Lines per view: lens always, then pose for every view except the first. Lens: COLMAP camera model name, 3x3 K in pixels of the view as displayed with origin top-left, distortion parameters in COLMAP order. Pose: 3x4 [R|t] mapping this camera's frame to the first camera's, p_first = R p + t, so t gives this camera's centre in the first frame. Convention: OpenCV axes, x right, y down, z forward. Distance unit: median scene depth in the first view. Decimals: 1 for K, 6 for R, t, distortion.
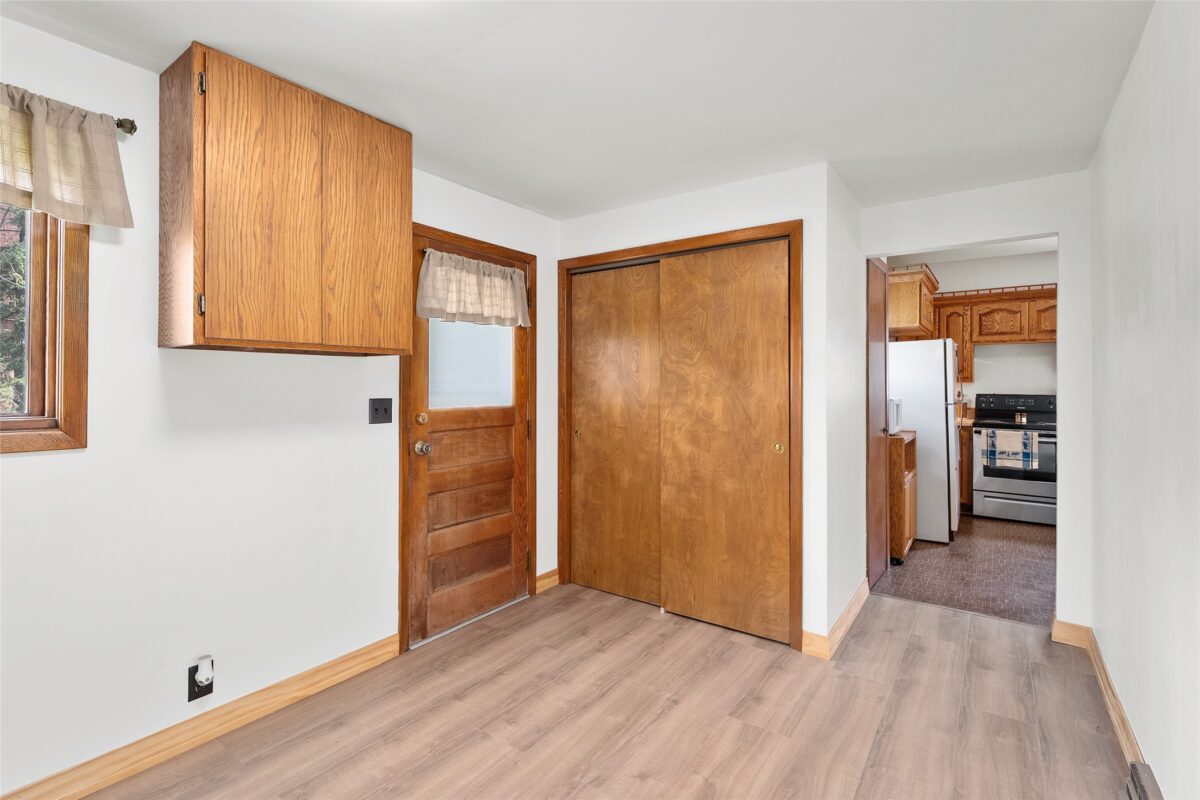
lens RADIAL K [[548.5, 0, 599.3], [0, 548.5, 387.3], [0, 0, 1]] dist [-0.002535, -0.000240]
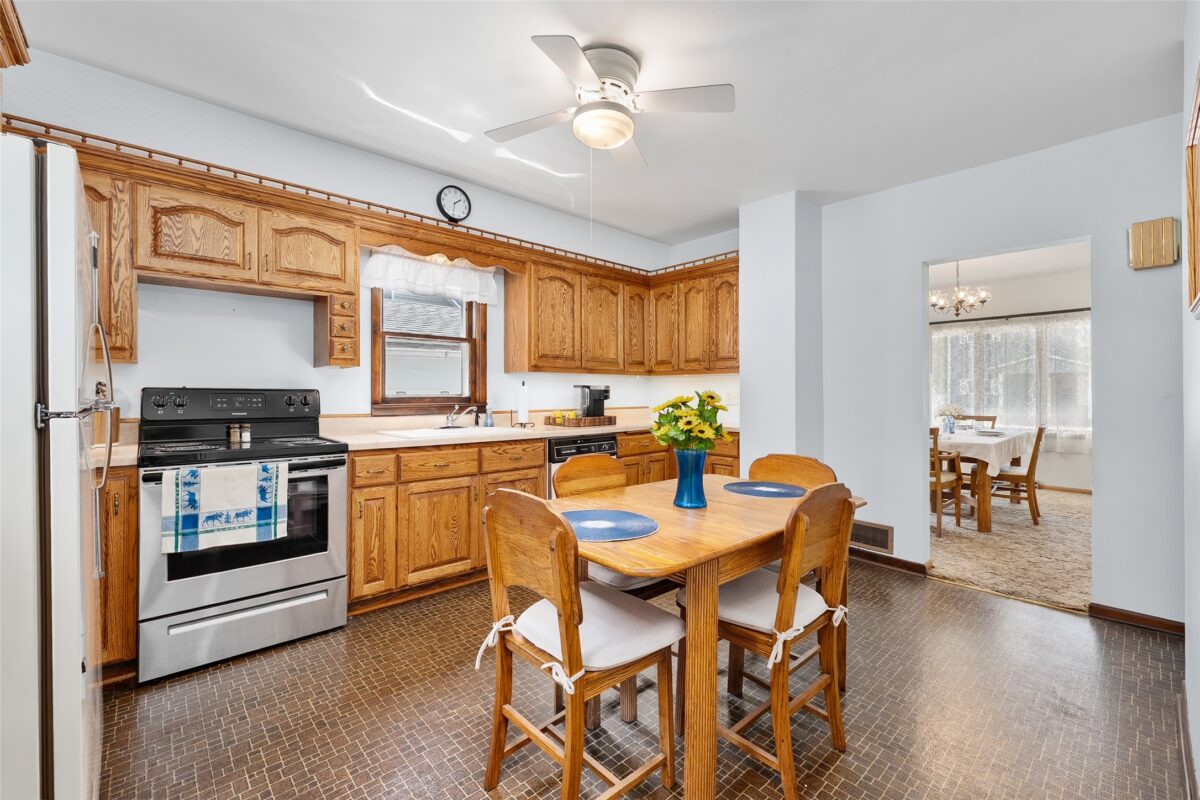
lens RADIAL K [[500.9, 0, 599.6], [0, 500.9, 392.0], [0, 0, 1]] dist [0.000965, -0.000139]
pose [[0.204705, 0.000904, 0.978823, 0.391289], [-0.000786, 0.999999, -0.000760, 0.017435], [-0.978823, -0.000614, 0.204705, 0.594768]]
